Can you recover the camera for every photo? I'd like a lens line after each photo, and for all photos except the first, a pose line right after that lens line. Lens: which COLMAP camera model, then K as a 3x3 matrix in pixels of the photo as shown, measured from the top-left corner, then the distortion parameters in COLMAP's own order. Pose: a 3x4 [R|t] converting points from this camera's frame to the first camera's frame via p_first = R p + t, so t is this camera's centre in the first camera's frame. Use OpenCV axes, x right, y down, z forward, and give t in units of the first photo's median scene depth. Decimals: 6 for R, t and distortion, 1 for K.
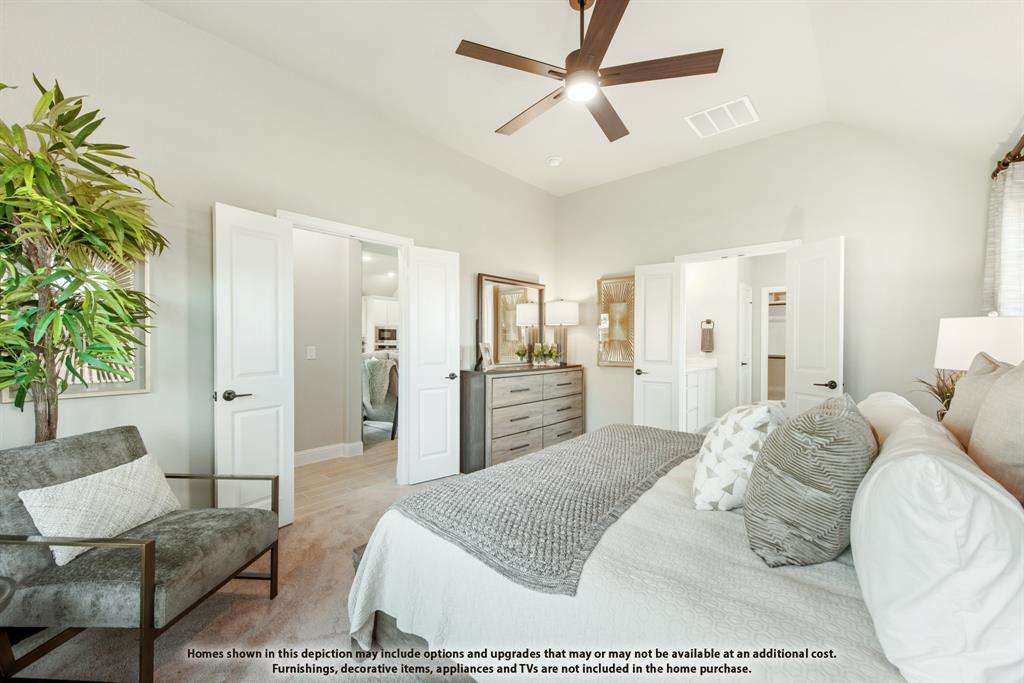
lens RADIAL K [[406.2, 0, 511.1], [0, 406.2, 341.4], [0, 0, 1]] dist [0.011915, -0.003672]
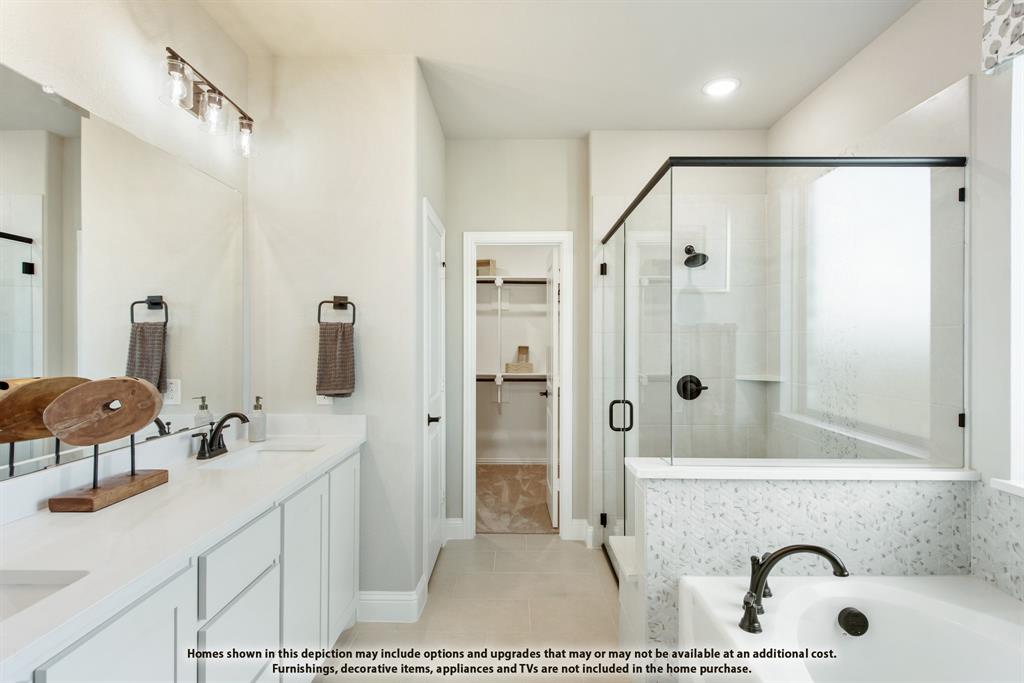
lens RADIAL K [[504.7, 0, 512.3], [0, 504.7, 338.5], [0, 0, 1]] dist [0.015814, -0.005598]
pose [[0.786234, -0.007626, 0.617882, 0.343368], [0.011768, 0.999927, -0.002633, -0.017138], [-0.617817, 0.009341, 0.786267, 0.599656]]
